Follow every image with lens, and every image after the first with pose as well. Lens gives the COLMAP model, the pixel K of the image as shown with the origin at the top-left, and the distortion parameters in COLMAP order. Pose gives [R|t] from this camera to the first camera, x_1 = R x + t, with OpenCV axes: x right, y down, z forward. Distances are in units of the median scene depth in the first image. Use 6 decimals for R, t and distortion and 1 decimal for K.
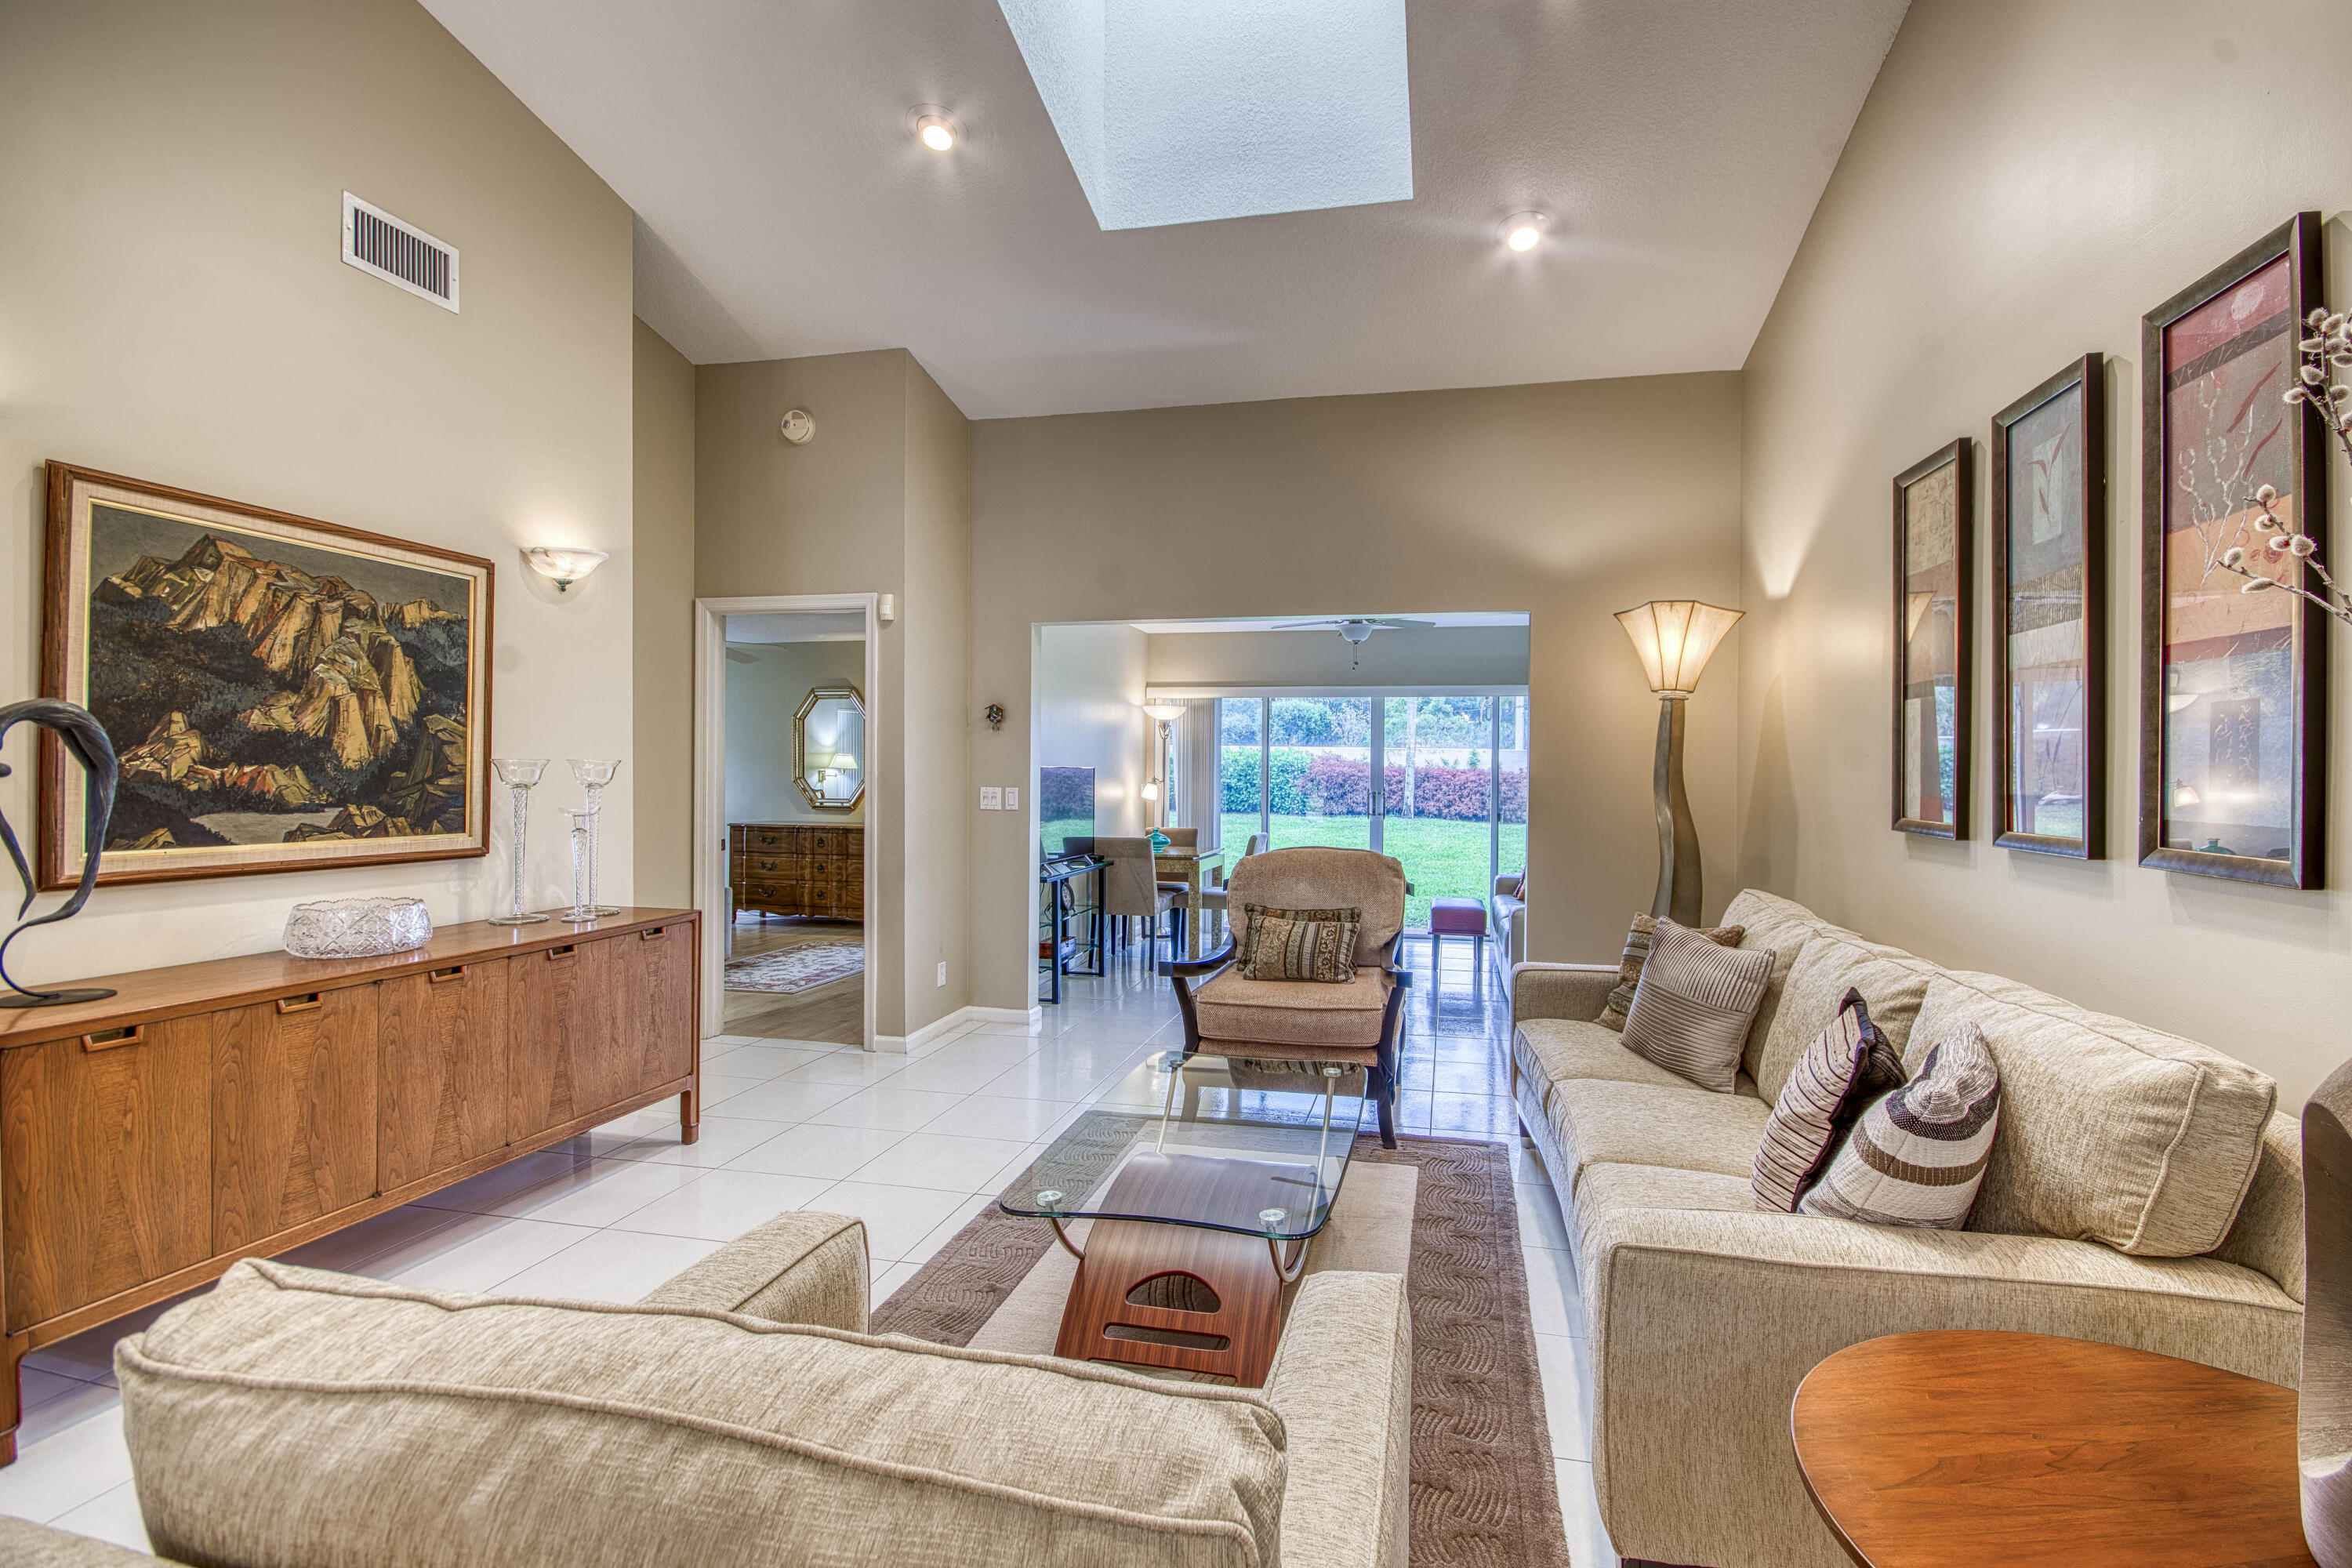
lens RADIAL K [[1040.3, 0, 1234.9], [0, 1040.3, 779.1], [0, 0, 1]] dist [-0.001961, -0.007045]
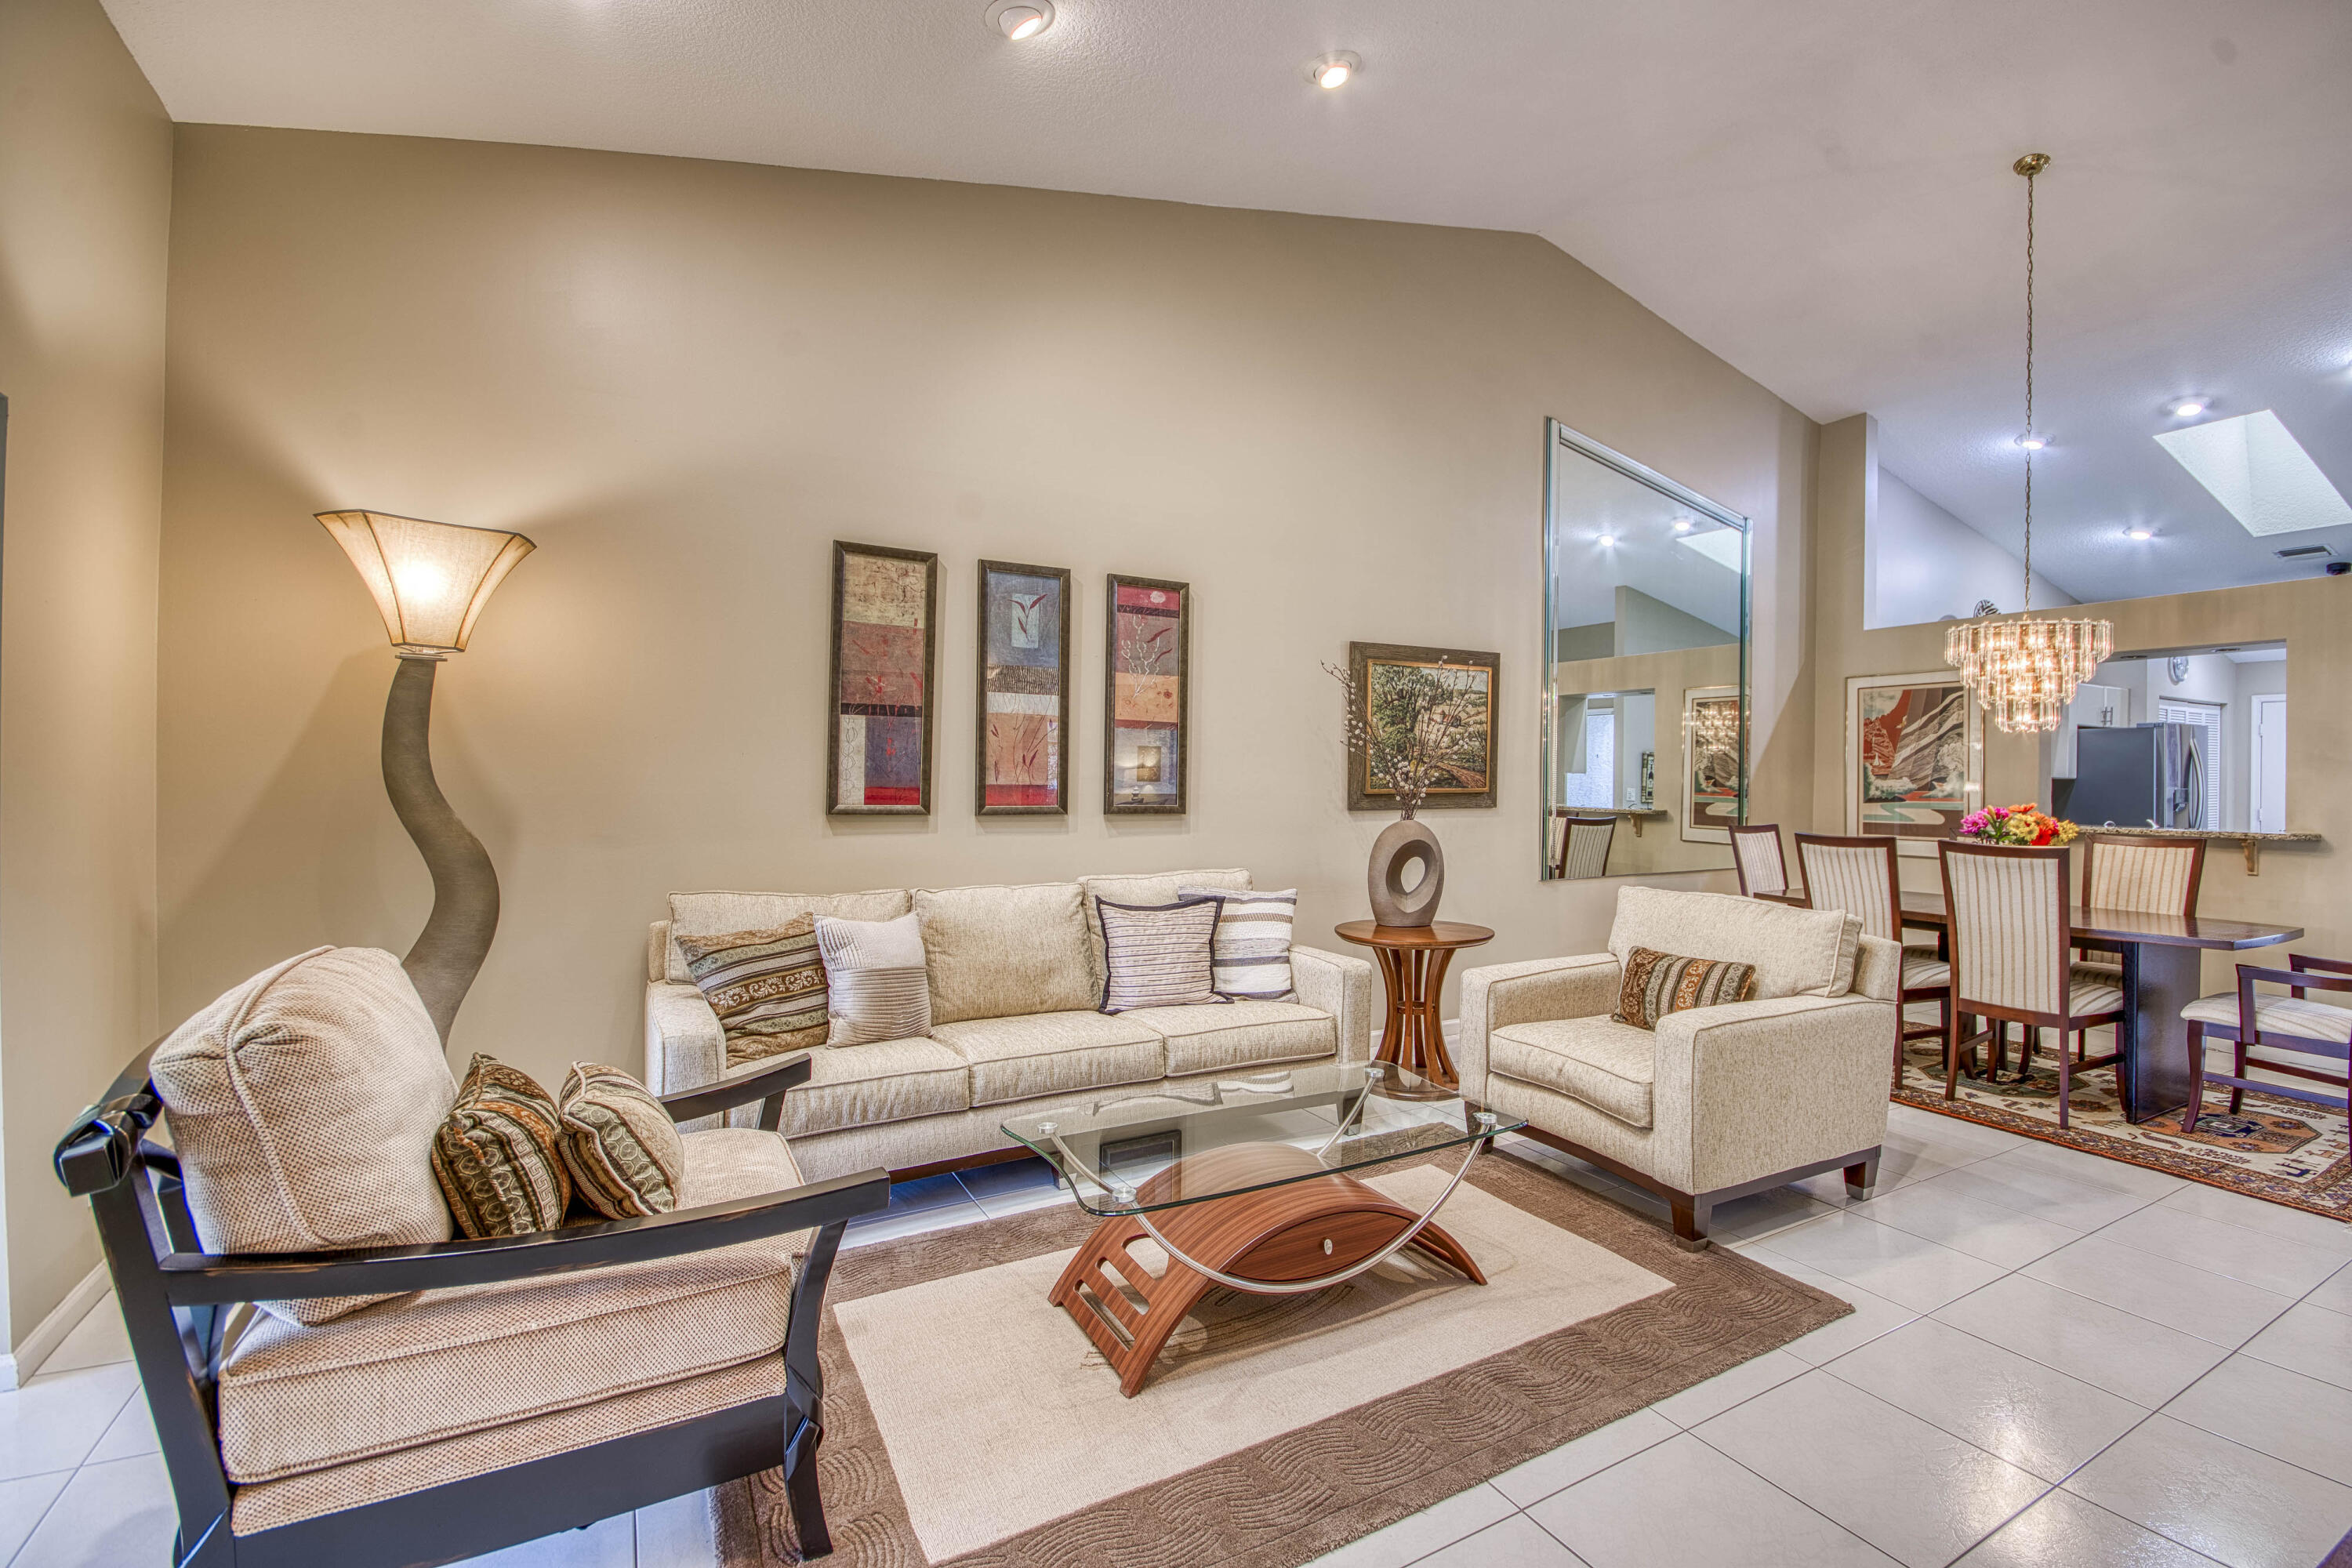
lens RADIAL K [[1040.3, 0, 1234.9], [0, 1040.3, 779.1], [0, 0, 1]] dist [-0.001961, -0.007045]
pose [[-0.665068, -0.013165, 0.746667, -0.591884], [-0.008672, 0.999913, 0.009906, -0.011132], [-0.746732, 0.000113, -0.665125, 1.339698]]
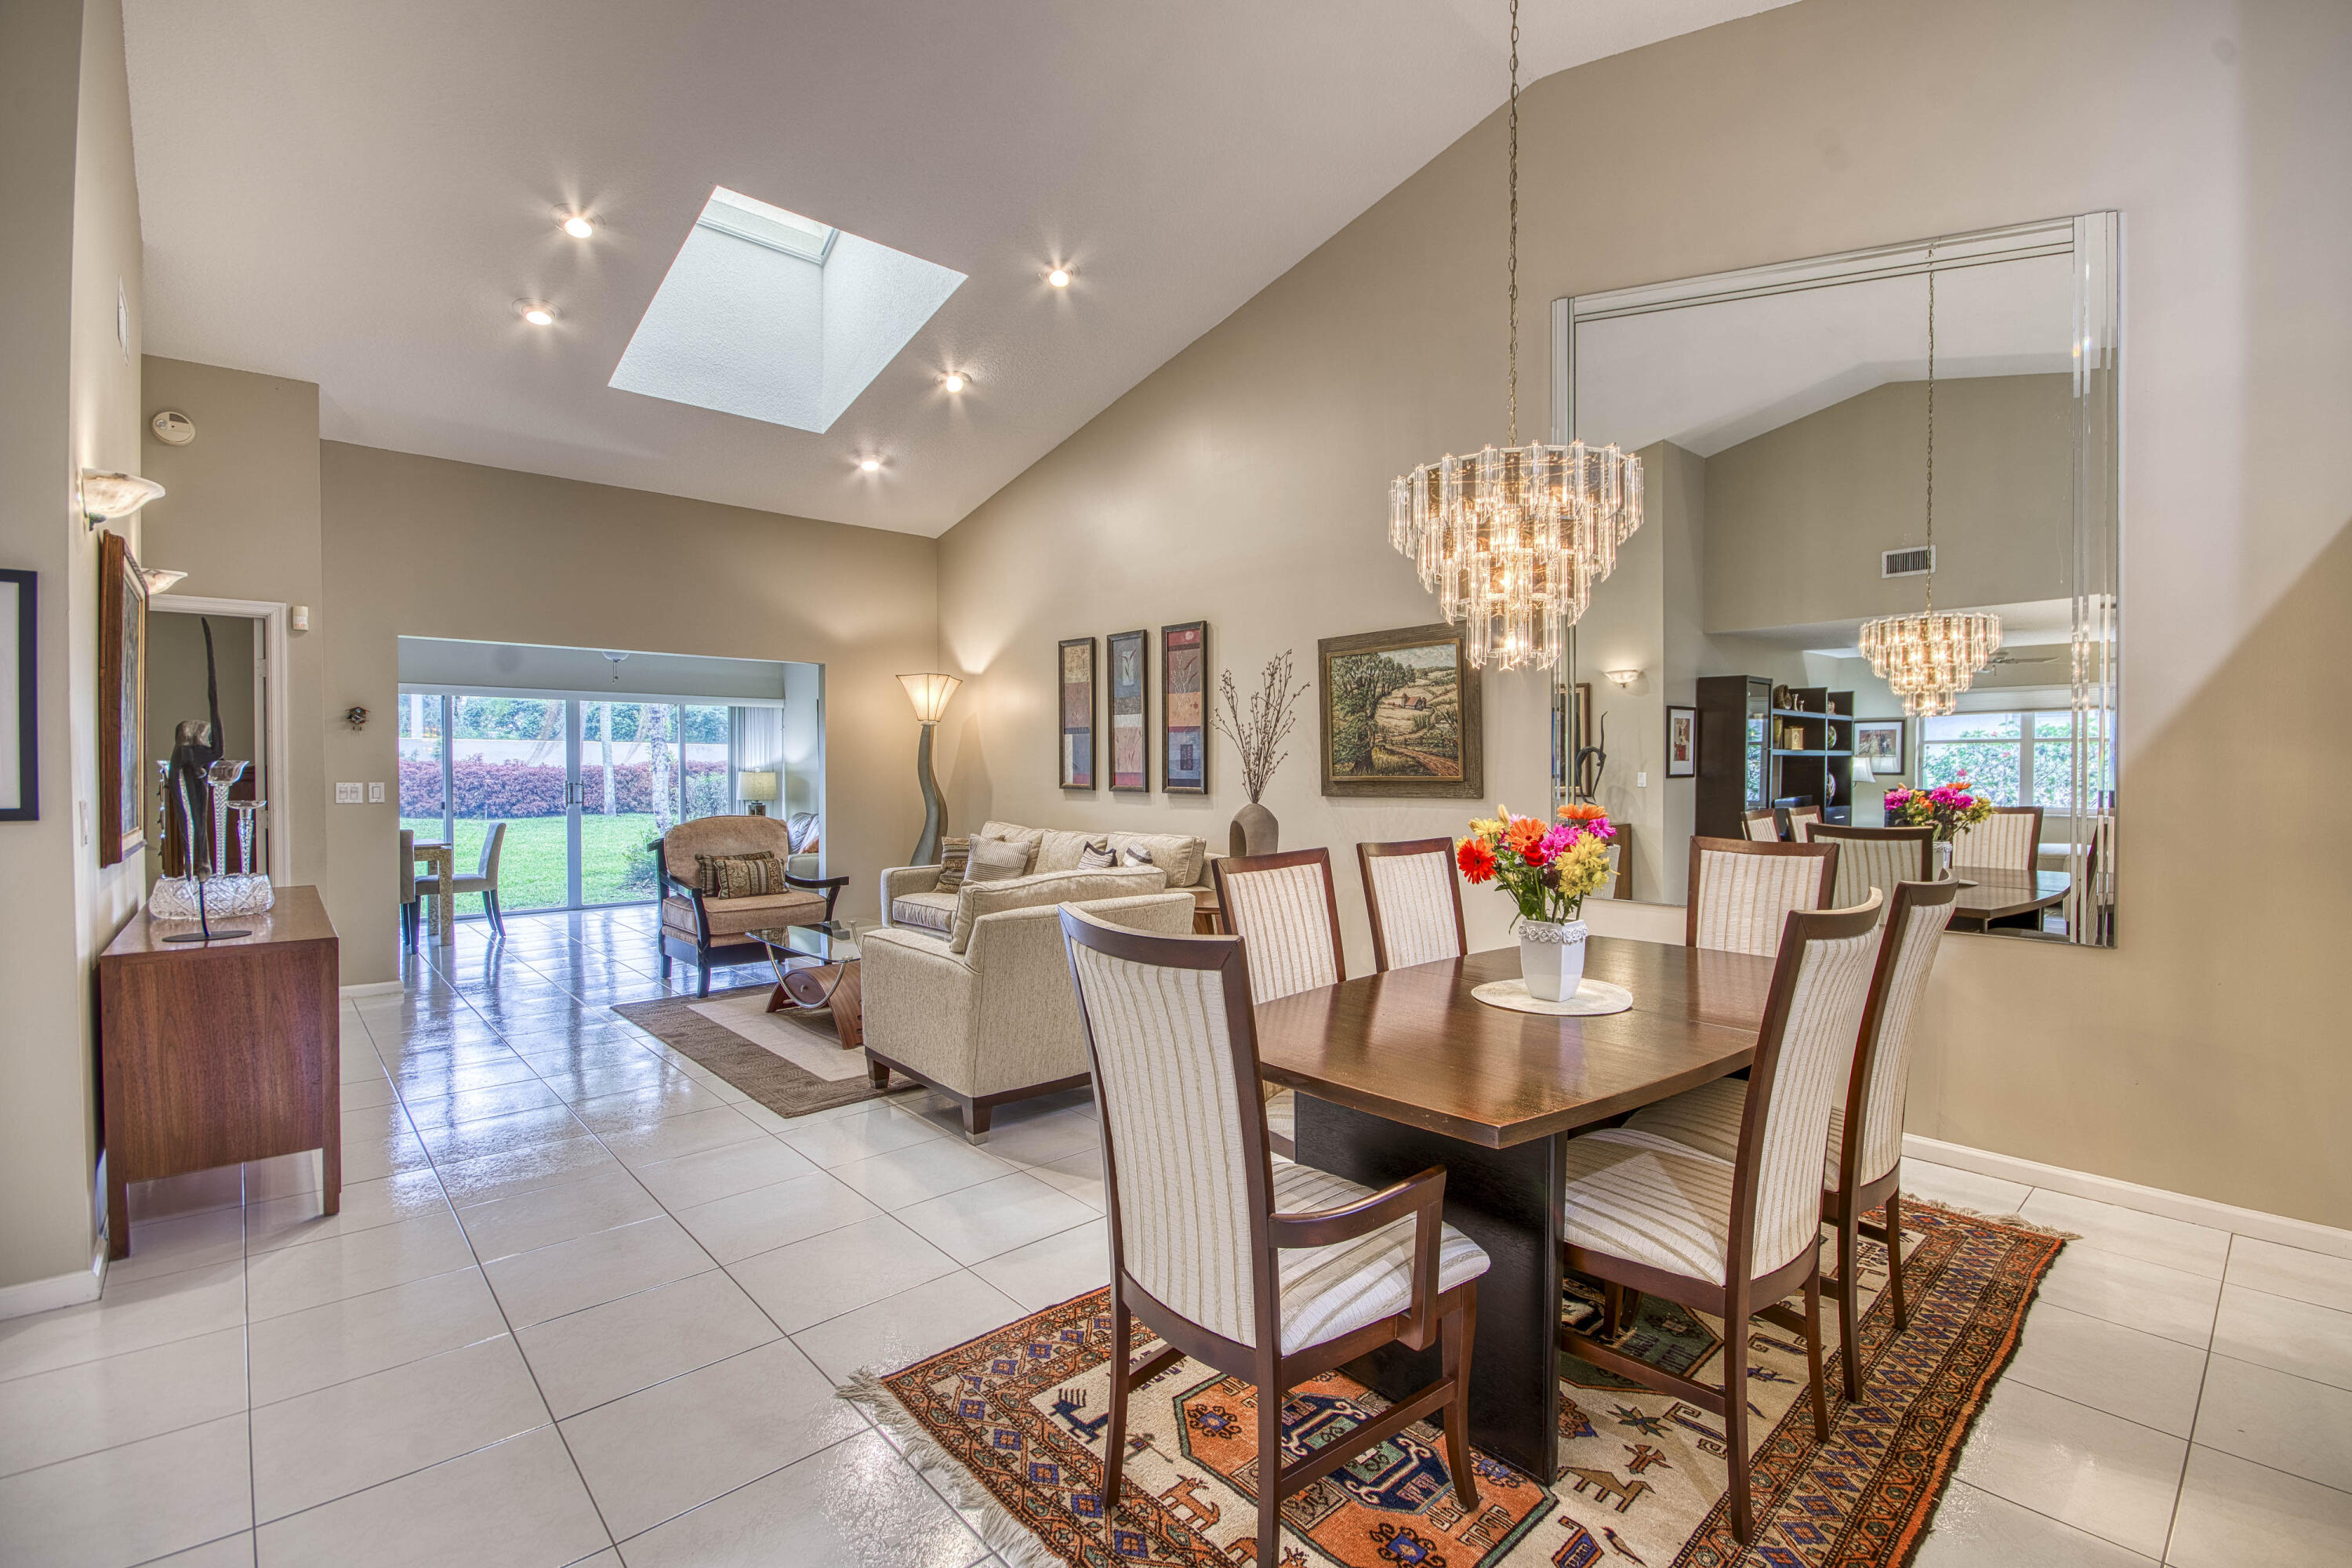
lens RADIAL K [[1043.5, 0, 1234.8], [0, 1043.5, 779.7], [0, 0, 1]] dist [-0.001901, 0.000341]
pose [[0.571600, -0.017168, 0.820352, -0.999241], [0.009580, 0.999853, 0.014249, -0.002621], [-0.820476, -0.000286, 0.571681, -0.635566]]
